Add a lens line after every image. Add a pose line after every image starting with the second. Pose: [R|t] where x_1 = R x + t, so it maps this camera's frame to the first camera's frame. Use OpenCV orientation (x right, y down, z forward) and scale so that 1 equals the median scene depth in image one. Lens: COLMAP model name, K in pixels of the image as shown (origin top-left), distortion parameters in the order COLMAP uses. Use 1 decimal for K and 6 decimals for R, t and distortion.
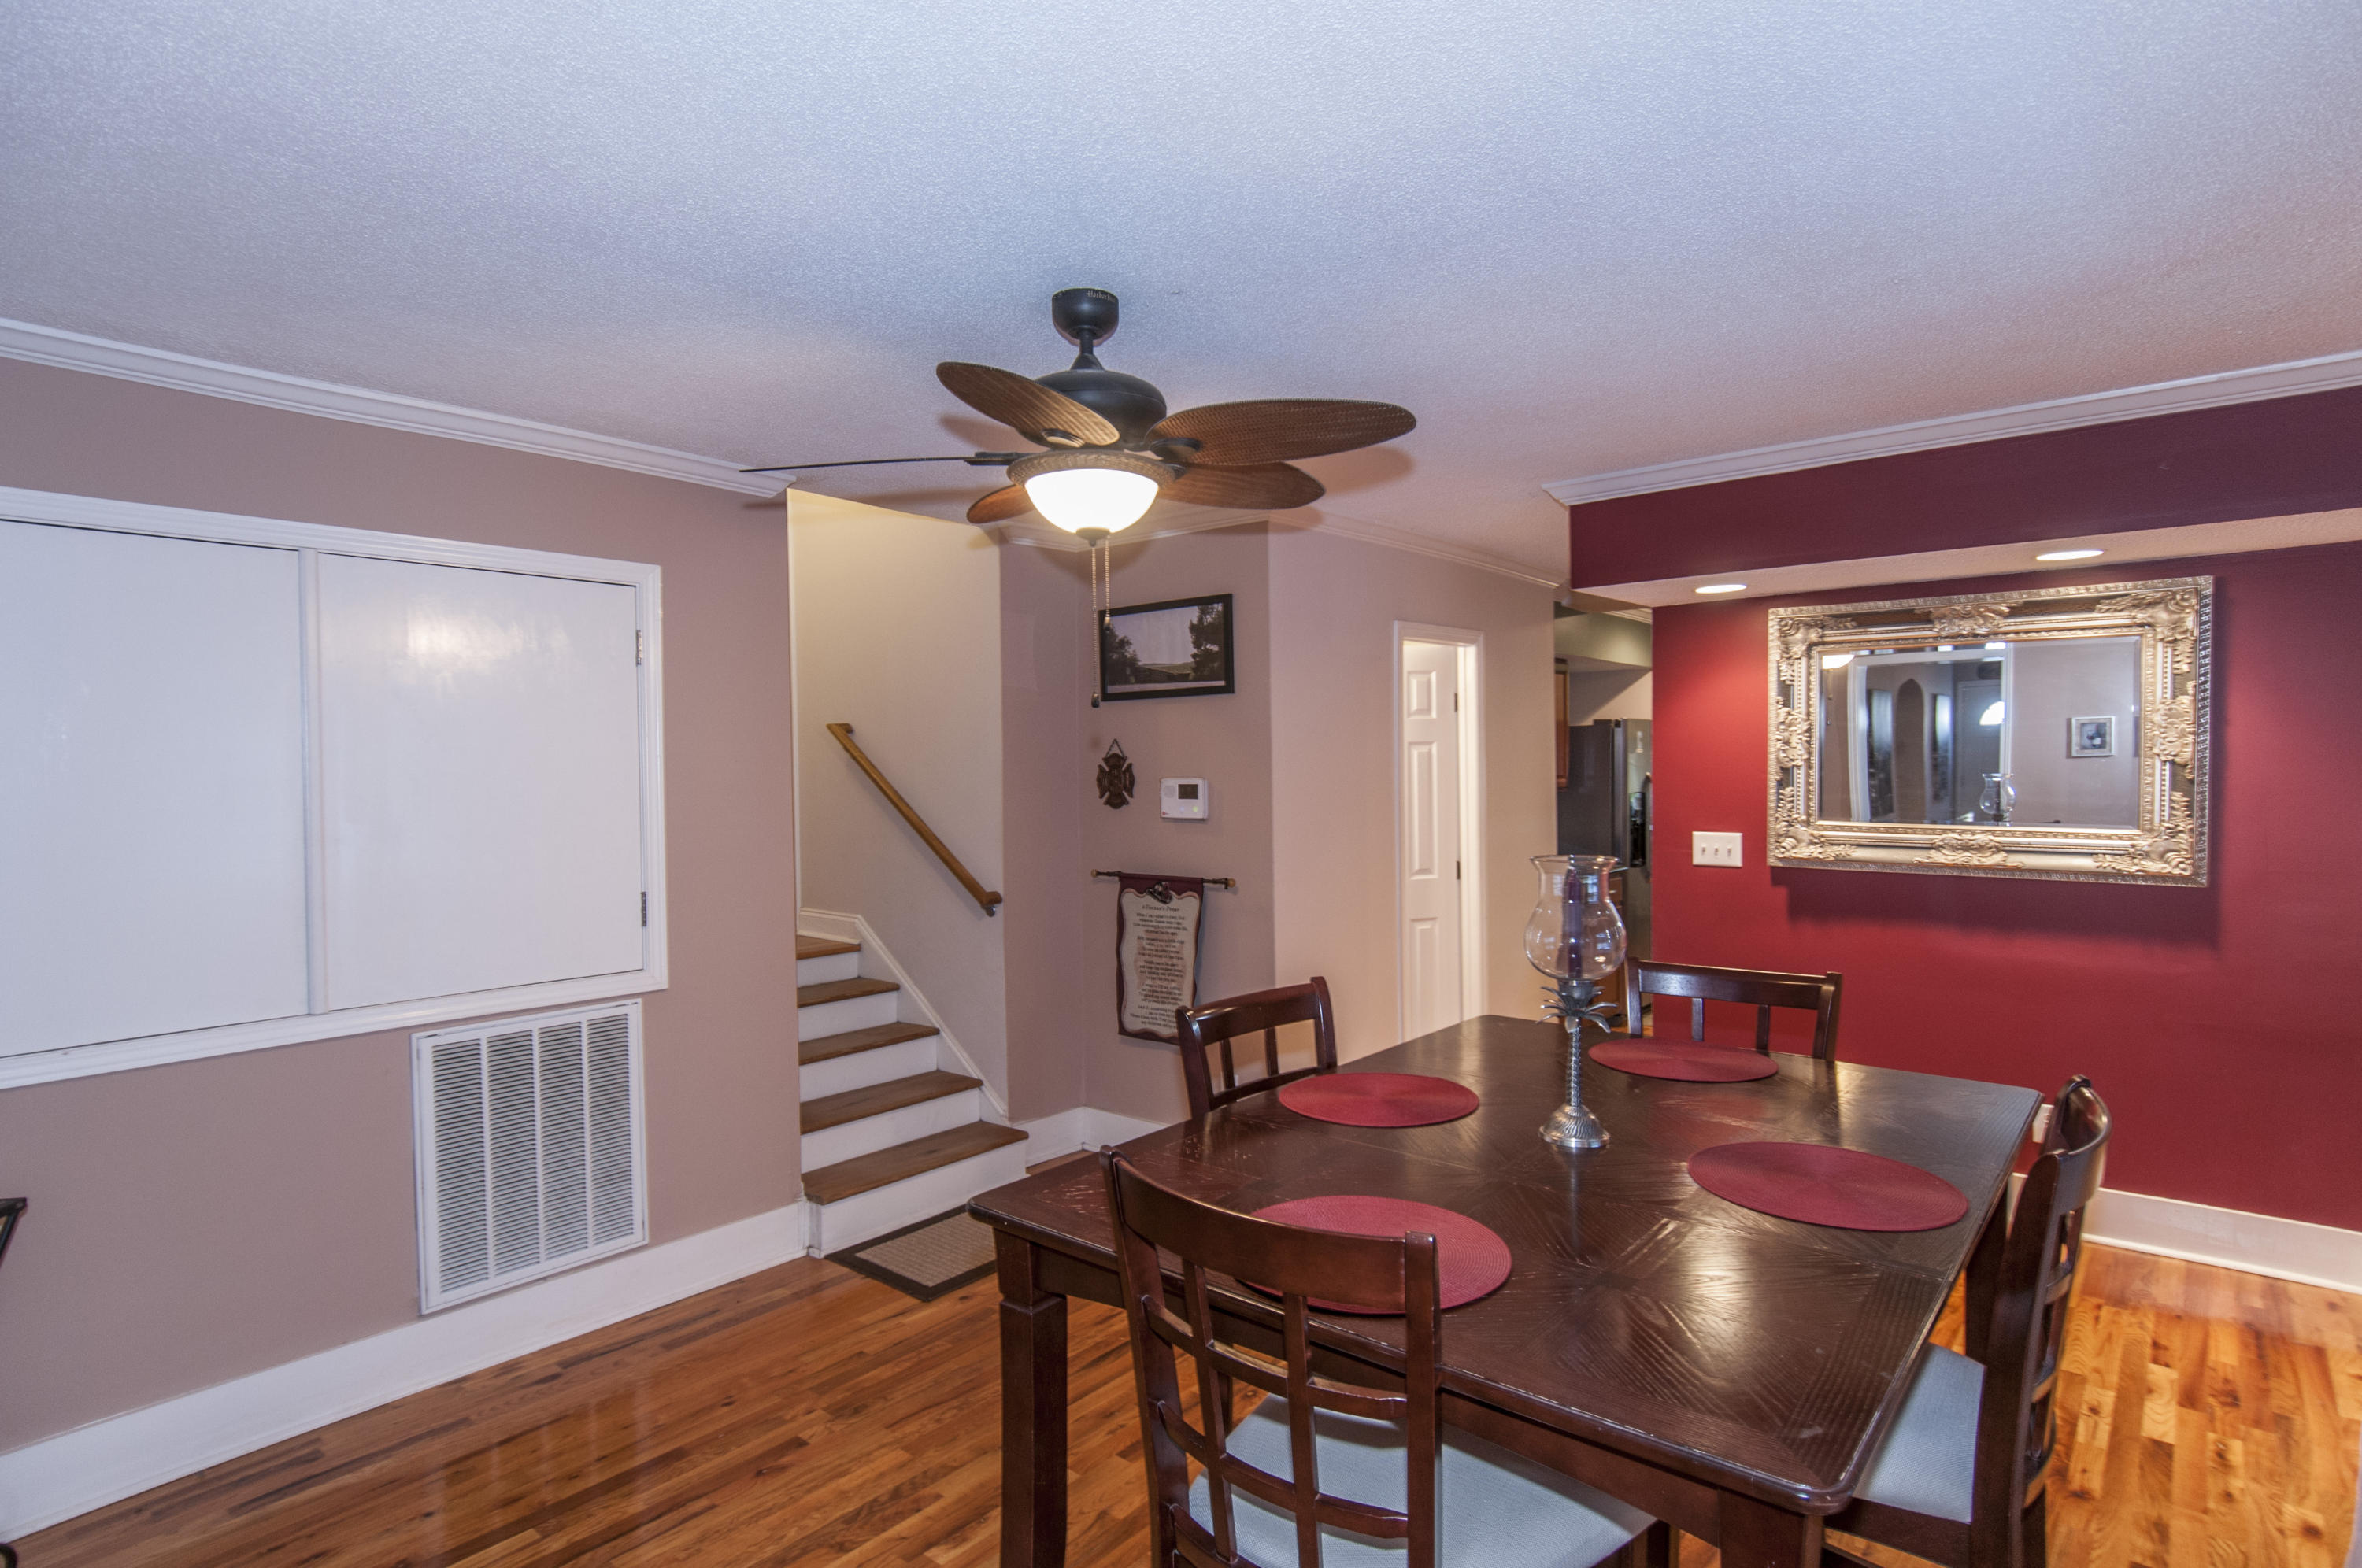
lens RADIAL K [[1220.3, 0, 1205.0], [0, 1220.3, 794.0], [0, 0, 1]] dist [0.030701, -0.022270]
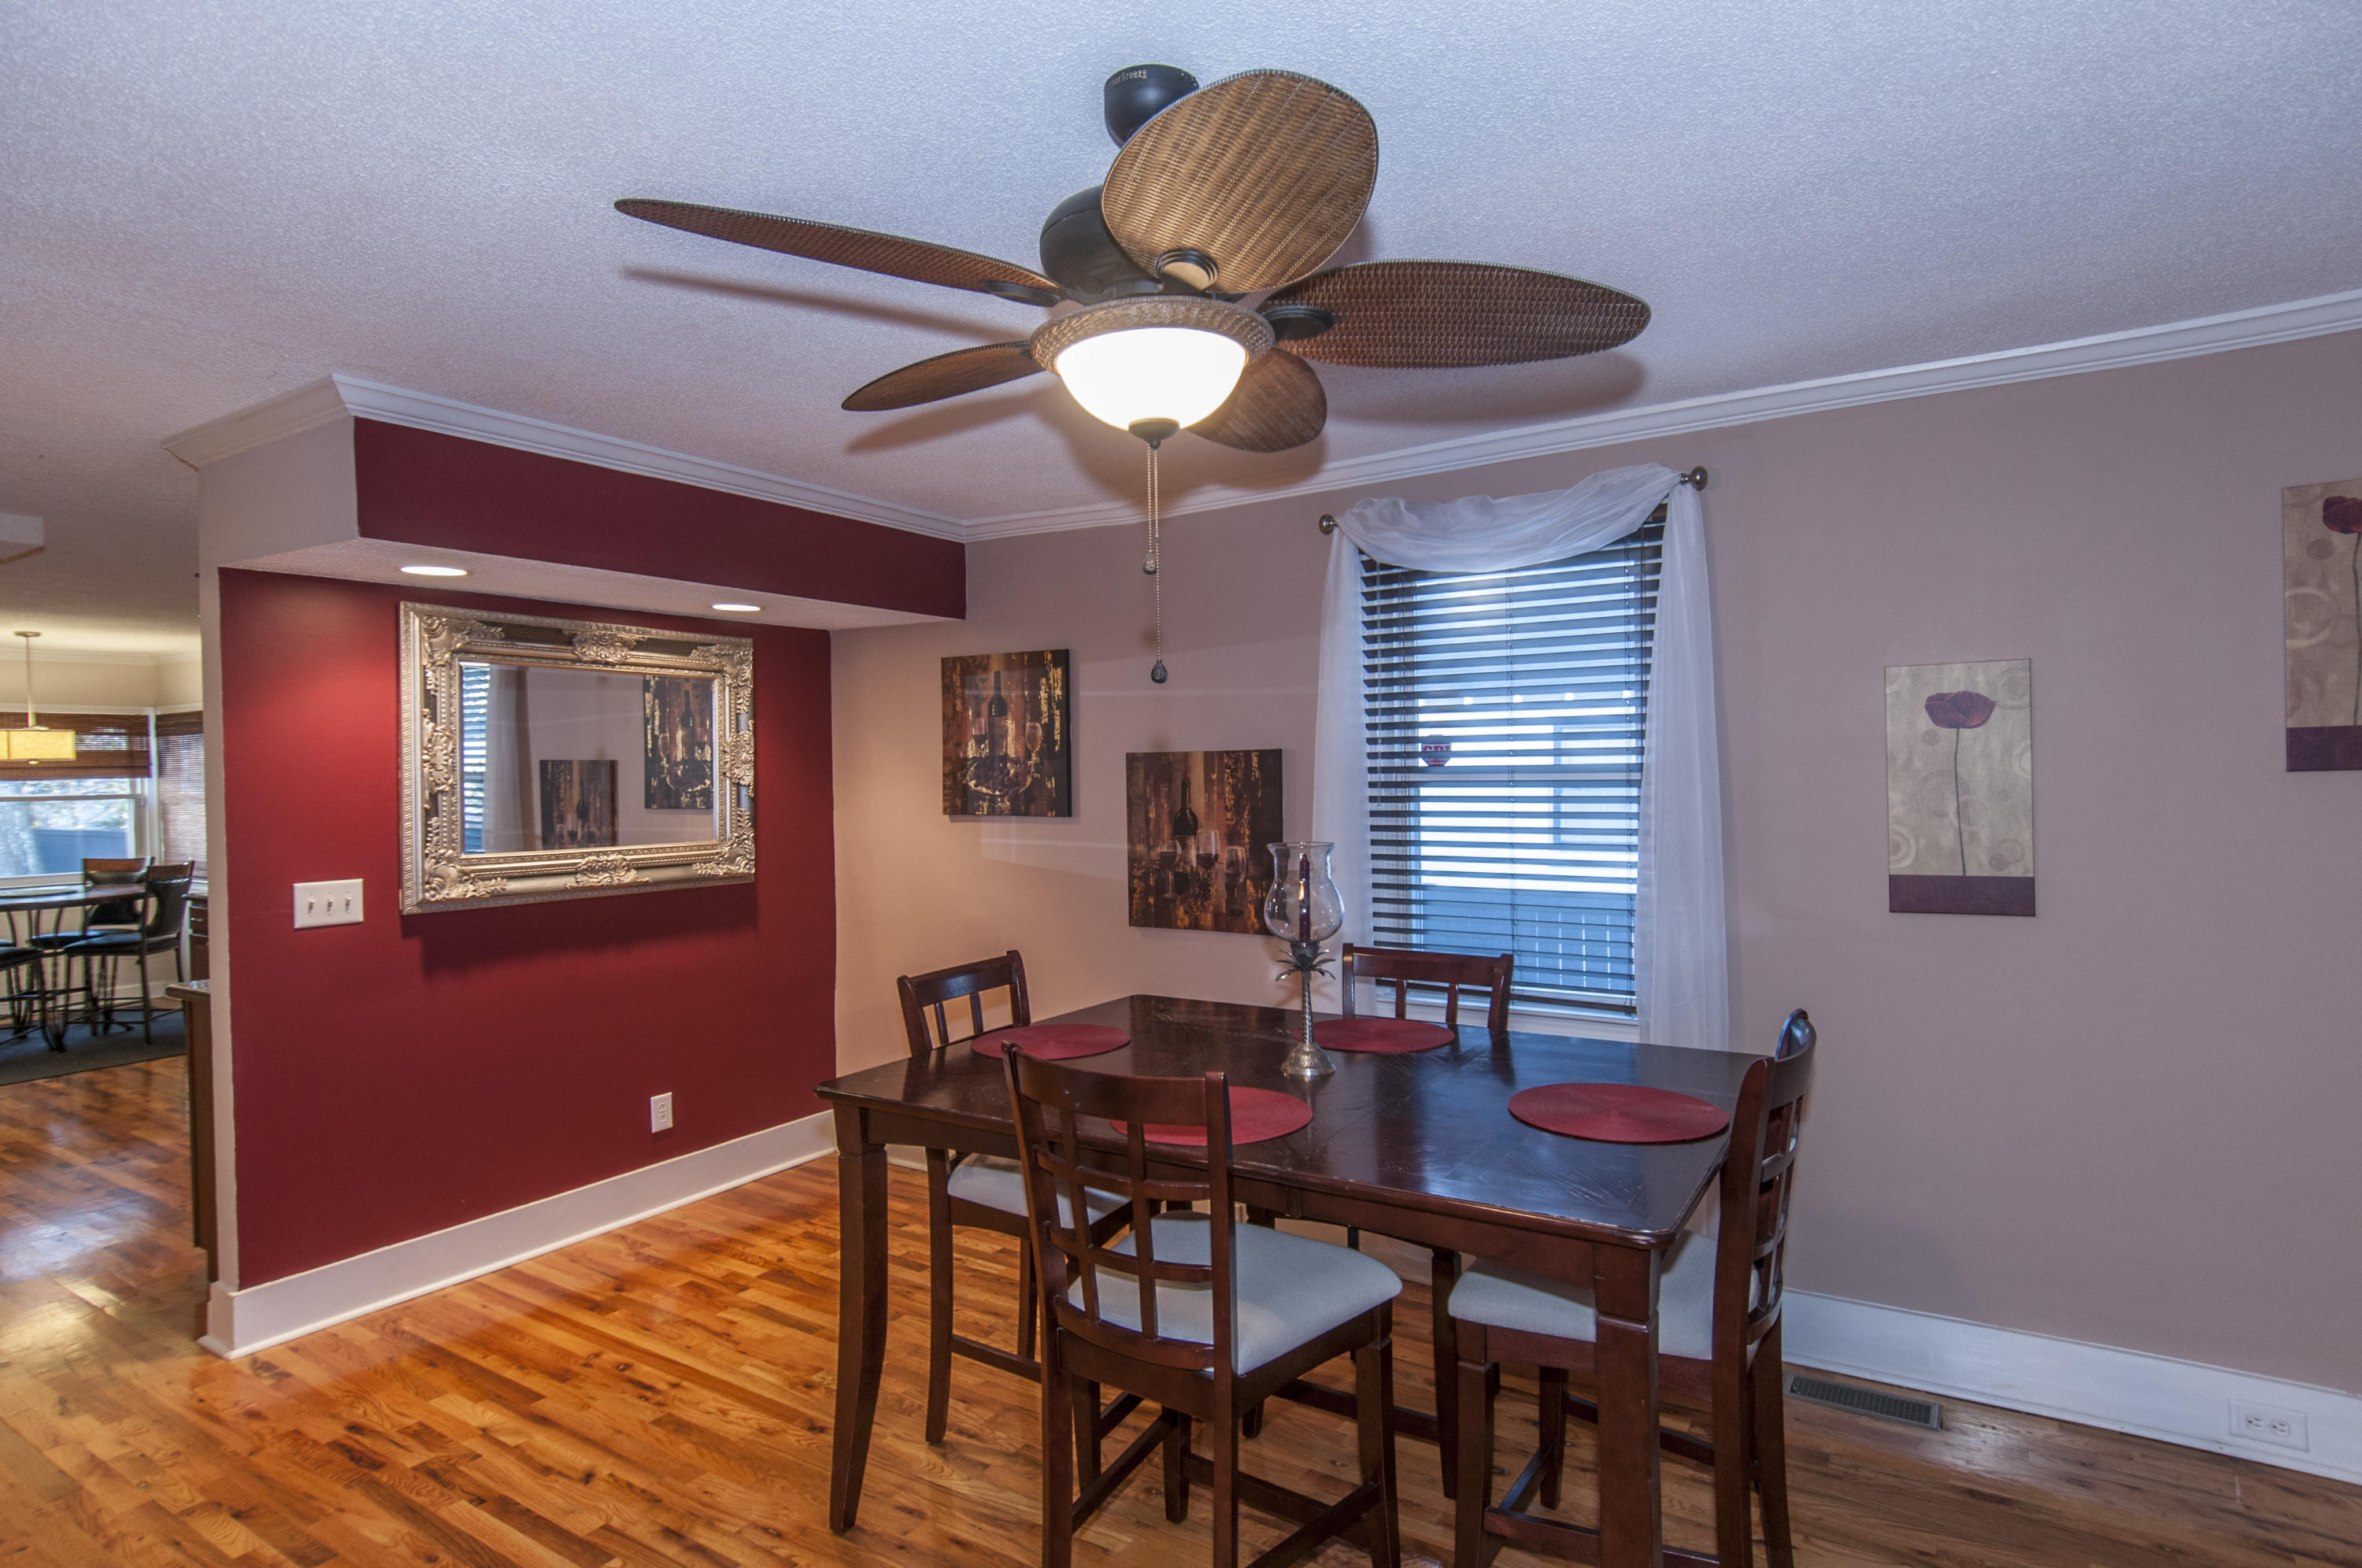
lens RADIAL K [[1220.3, 0, 1205.0], [0, 1220.3, 794.0], [0, 0, 1]] dist [0.030701, -0.022270]
pose [[-0.123002, -0.005950, 0.992389, -0.437927], [0.044862, 0.998926, 0.011550, -0.007587], [-0.991392, 0.045941, -0.122603, 0.595732]]
